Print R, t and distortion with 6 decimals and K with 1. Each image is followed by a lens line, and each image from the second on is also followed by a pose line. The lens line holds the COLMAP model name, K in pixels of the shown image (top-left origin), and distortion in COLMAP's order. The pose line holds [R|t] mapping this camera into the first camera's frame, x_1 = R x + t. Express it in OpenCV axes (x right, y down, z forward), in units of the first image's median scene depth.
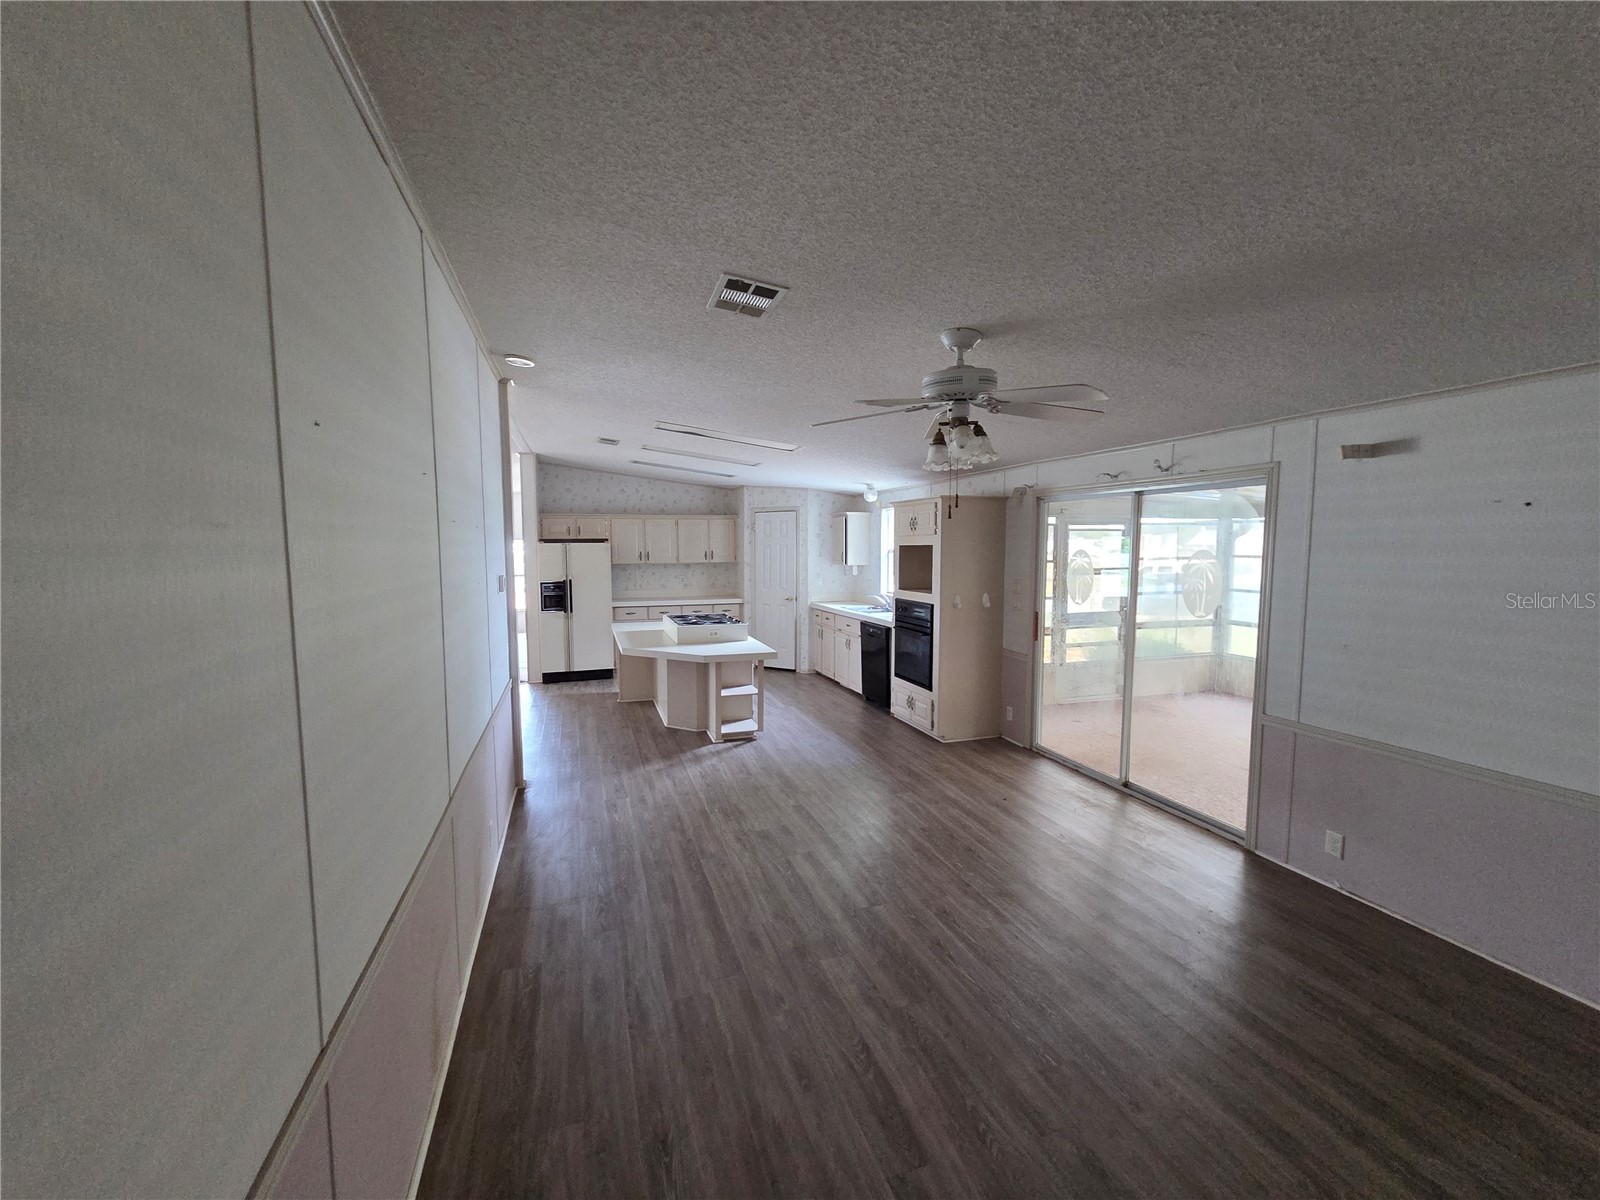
lens RADIAL K [[657.2, 0, 788.8], [0, 657.2, 598.3], [0, 0, 1]] dist [-0.003244, -0.000105]
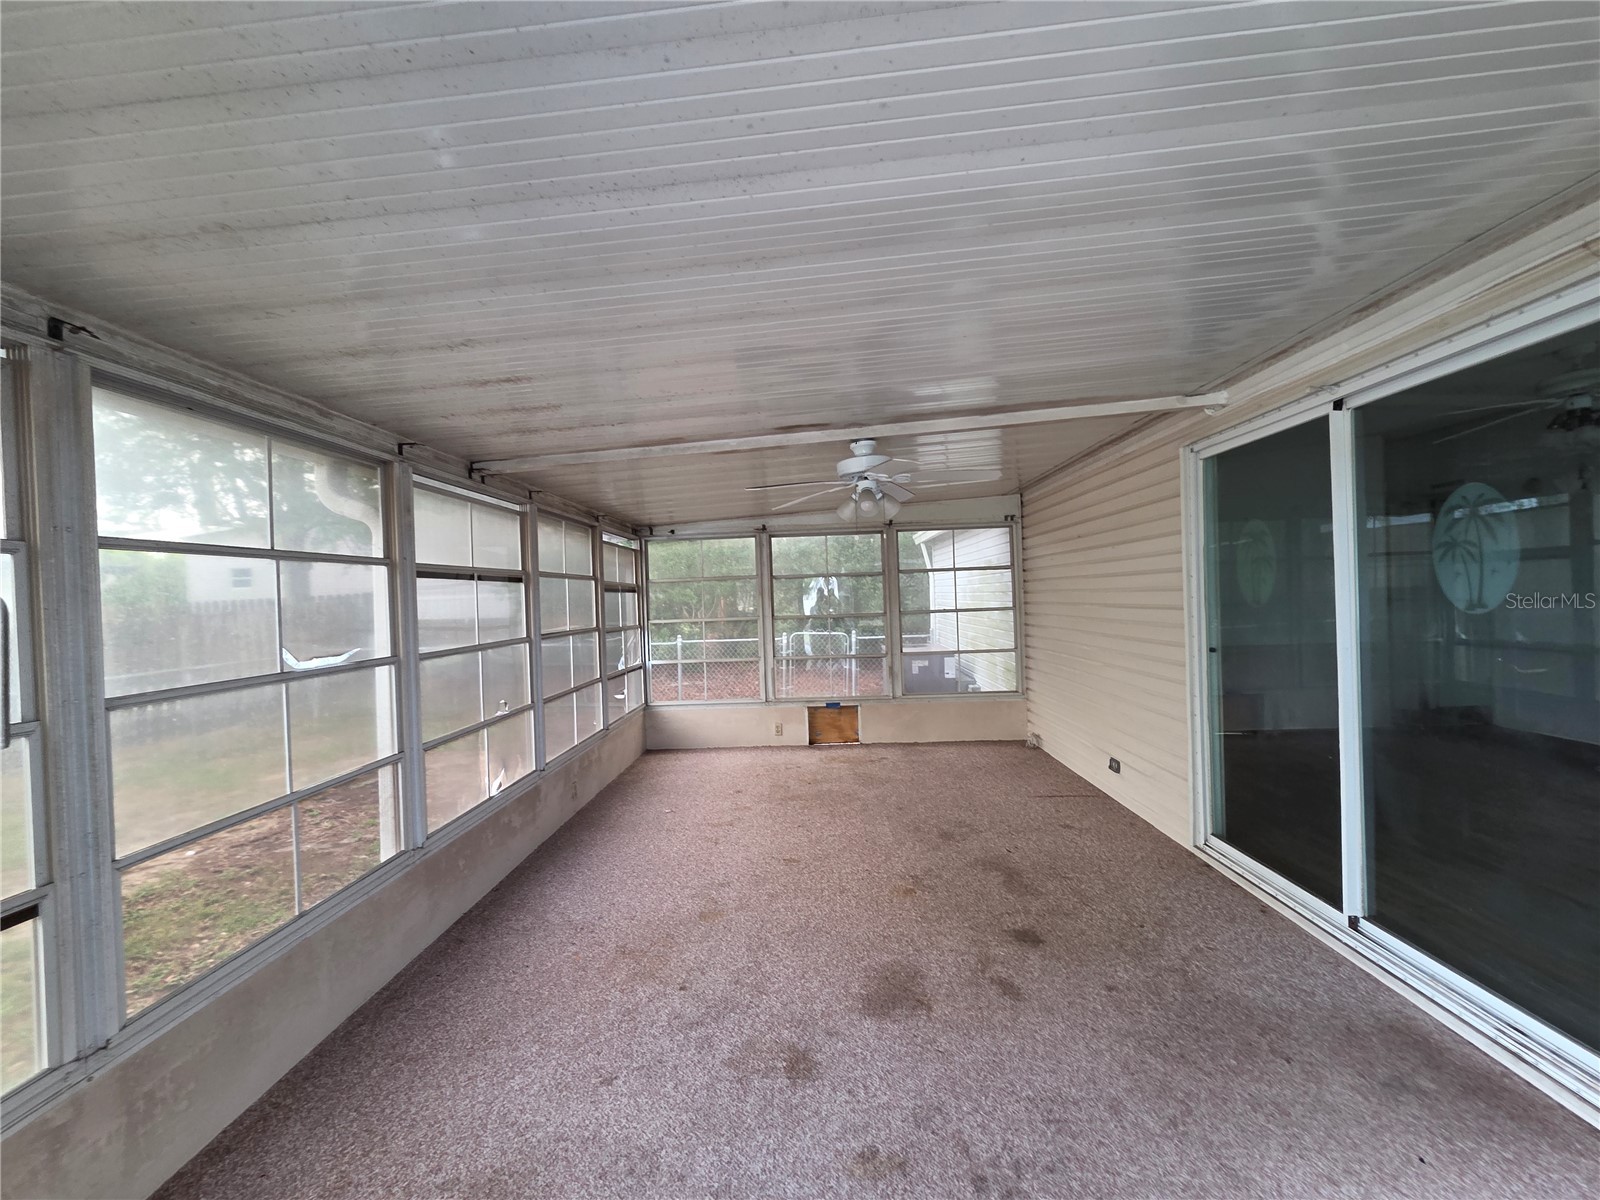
lens RADIAL K [[667.0, 0, 788.4], [0, 667.0, 600.3], [0, 0, 1]] dist [0.002261, 0.000314]
pose [[-0.935553, 0.037594, 0.351179, 0.809814], [0.071779, 0.993806, 0.084835, -0.077286], [-0.345815, 0.104575, -0.932457, 1.791740]]
